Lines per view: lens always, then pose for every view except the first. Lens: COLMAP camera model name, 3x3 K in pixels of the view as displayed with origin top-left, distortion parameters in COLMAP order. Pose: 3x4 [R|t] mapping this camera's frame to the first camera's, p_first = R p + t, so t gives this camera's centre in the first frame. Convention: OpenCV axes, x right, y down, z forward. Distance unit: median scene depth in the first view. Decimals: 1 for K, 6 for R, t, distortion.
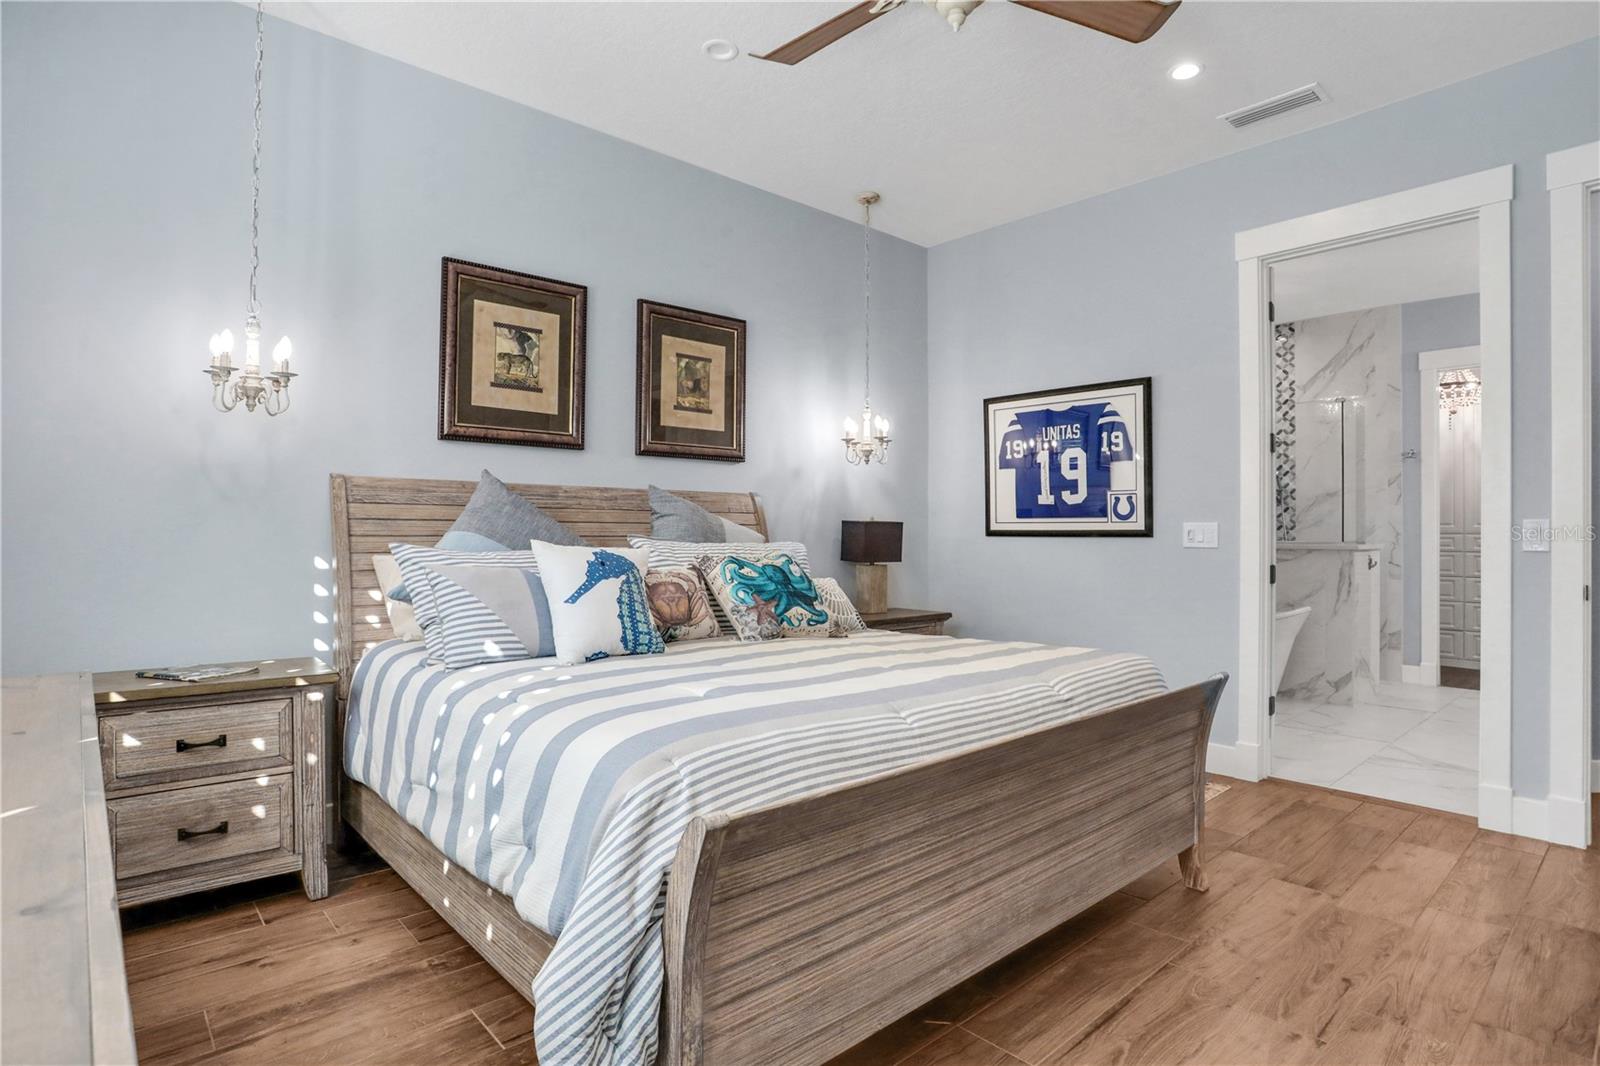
lens RADIAL K [[775.7, 0, 799.1], [0, 775.7, 543.7], [0, 0, 1]] dist [-0.071886, 0.030996]
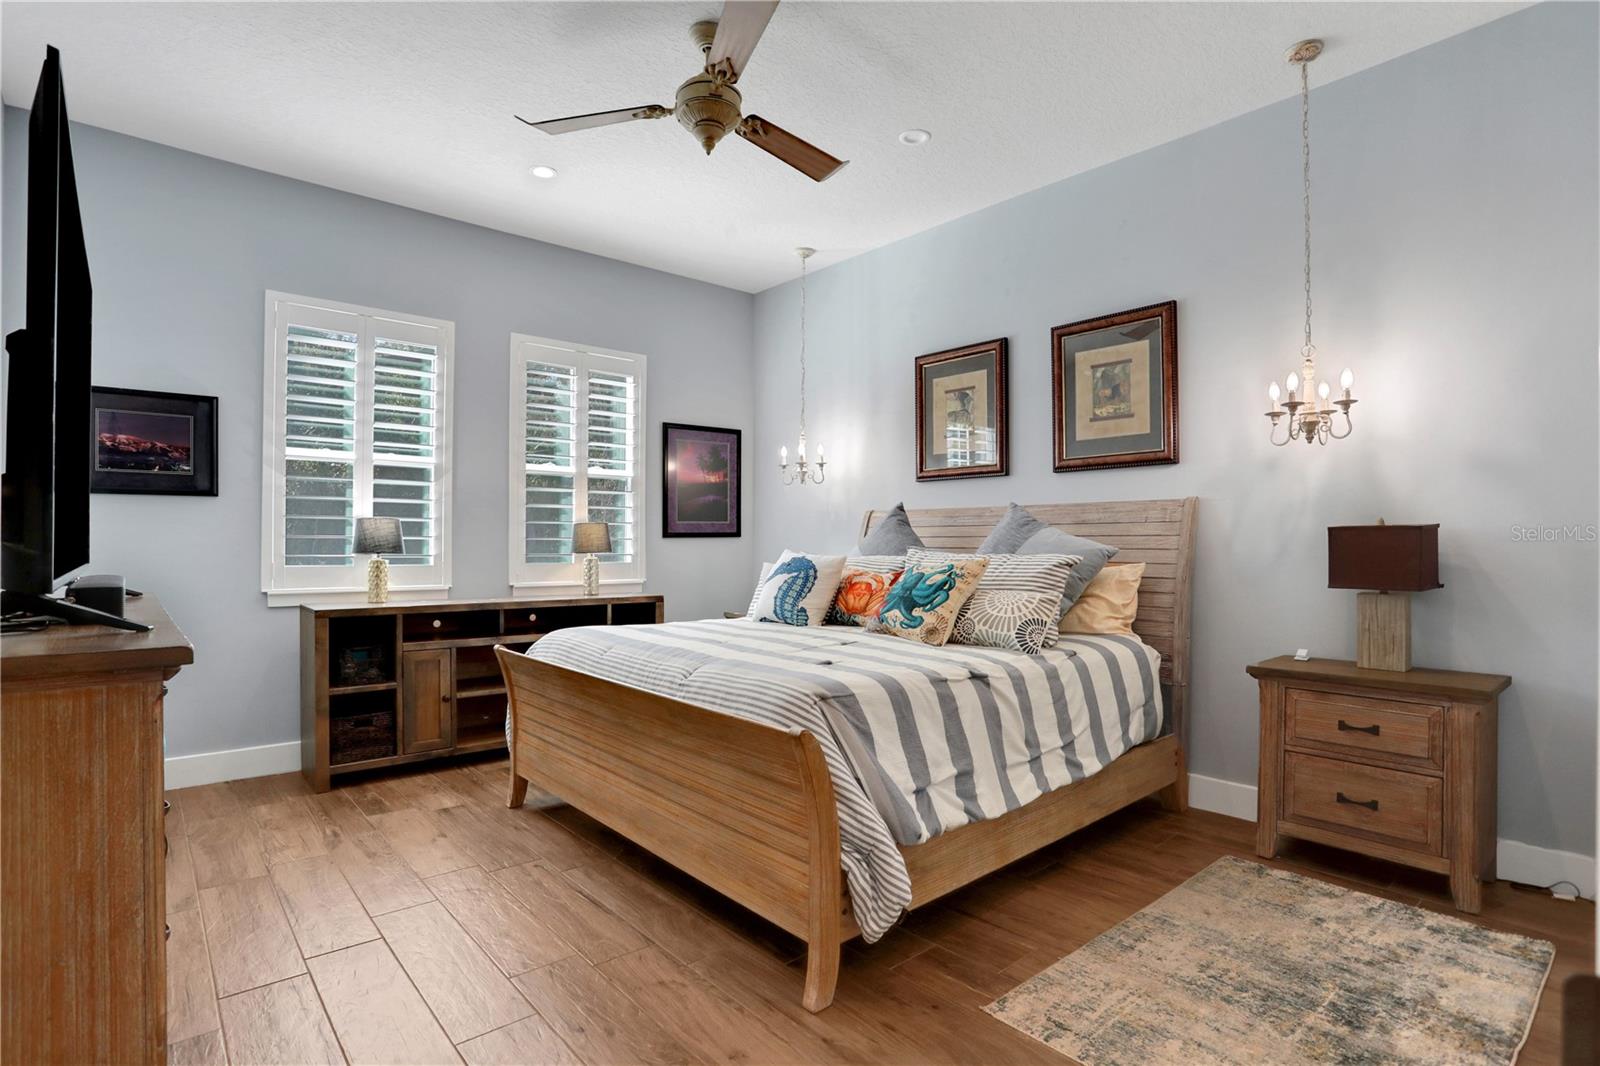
lens RADIAL K [[775.7, 0, 799.1], [0, 775.7, 543.7], [0, 0, 1]] dist [-0.071886, 0.030996]
pose [[0.026331, -0.010686, -0.999596, 0.820294], [-0.020215, 0.999733, -0.011220, 0.001027], [0.999449, 0.020503, 0.026108, 0.606480]]
